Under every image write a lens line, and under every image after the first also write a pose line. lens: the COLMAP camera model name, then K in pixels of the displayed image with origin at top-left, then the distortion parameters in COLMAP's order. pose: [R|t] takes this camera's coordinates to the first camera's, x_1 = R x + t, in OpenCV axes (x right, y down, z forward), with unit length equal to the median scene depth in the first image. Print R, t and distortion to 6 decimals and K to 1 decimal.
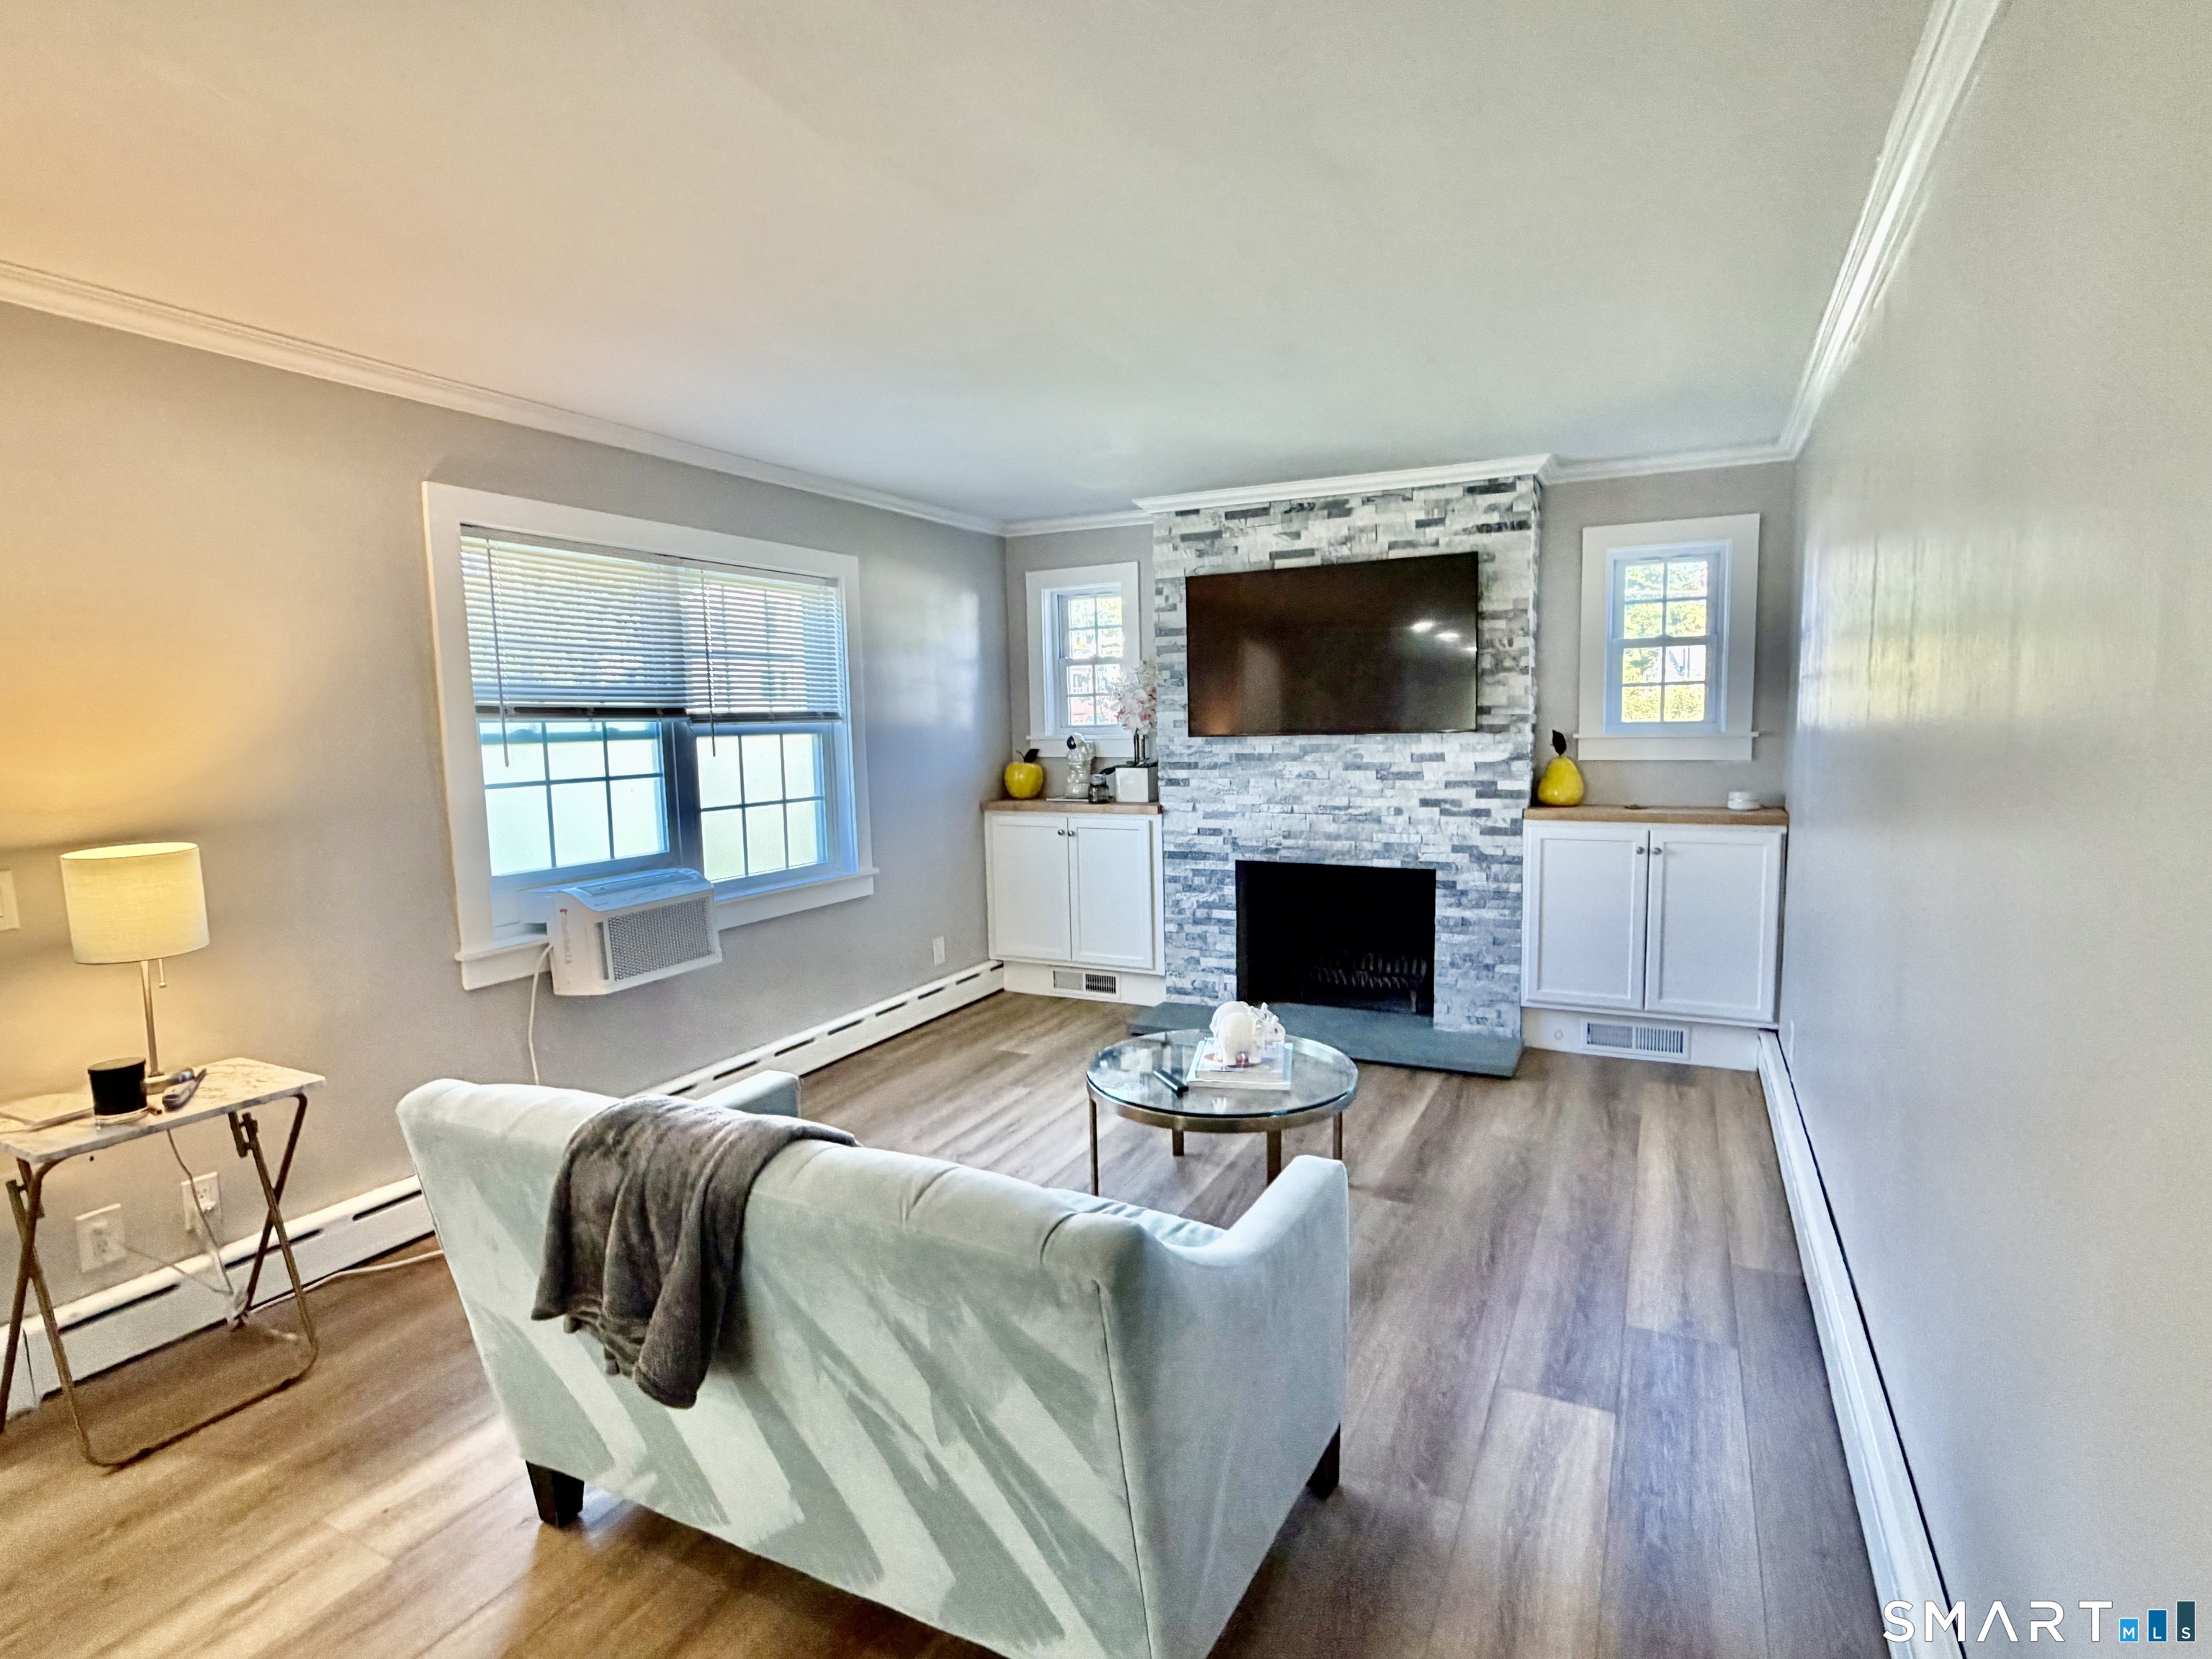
lens RADIAL K [[1119.6, 0, 1106.0], [0, 1119.6, 829.5], [0, 0, 1]] dist [0.001495, -0.000523]
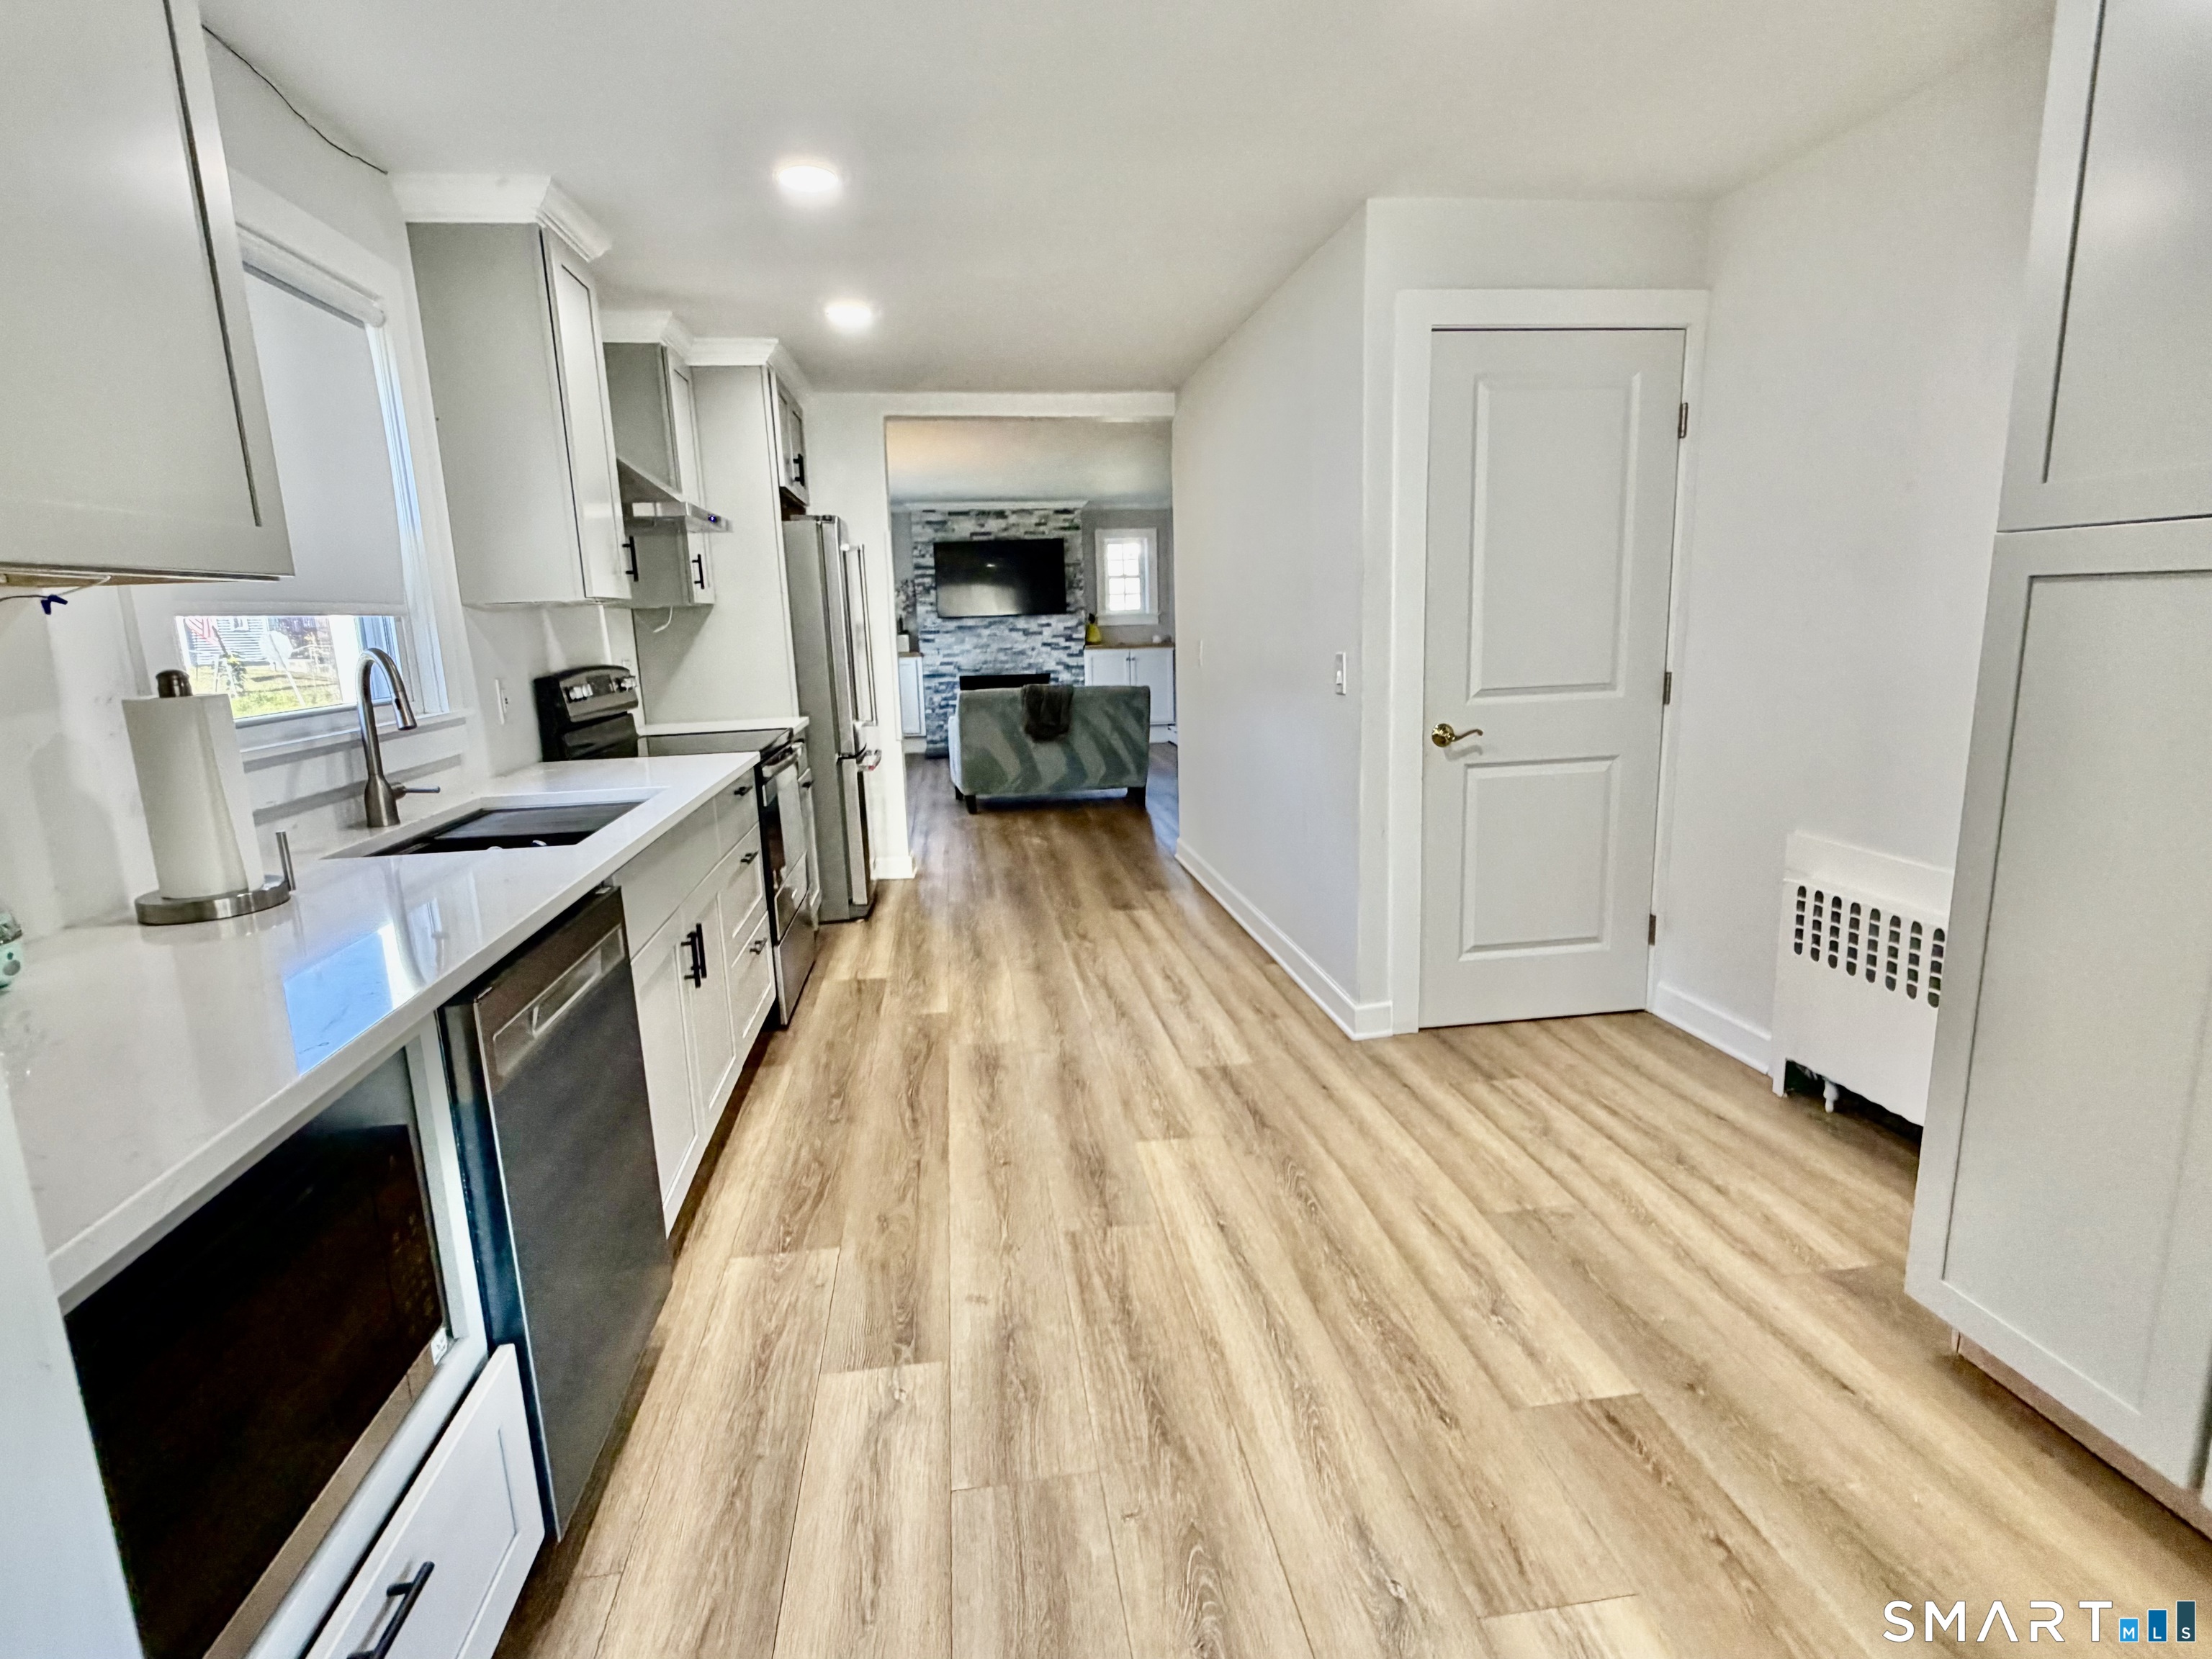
lens RADIAL K [[1119.6, 0, 1106.0], [0, 1119.6, 829.5], [0, 0, 1]] dist [0.001495, -0.000523]
pose [[0.819680, -0.111267, 0.561911, -0.949233], [0.070723, 0.993106, 0.093485, 0.147111], [-0.568439, -0.036888, 0.821898, -0.993897]]
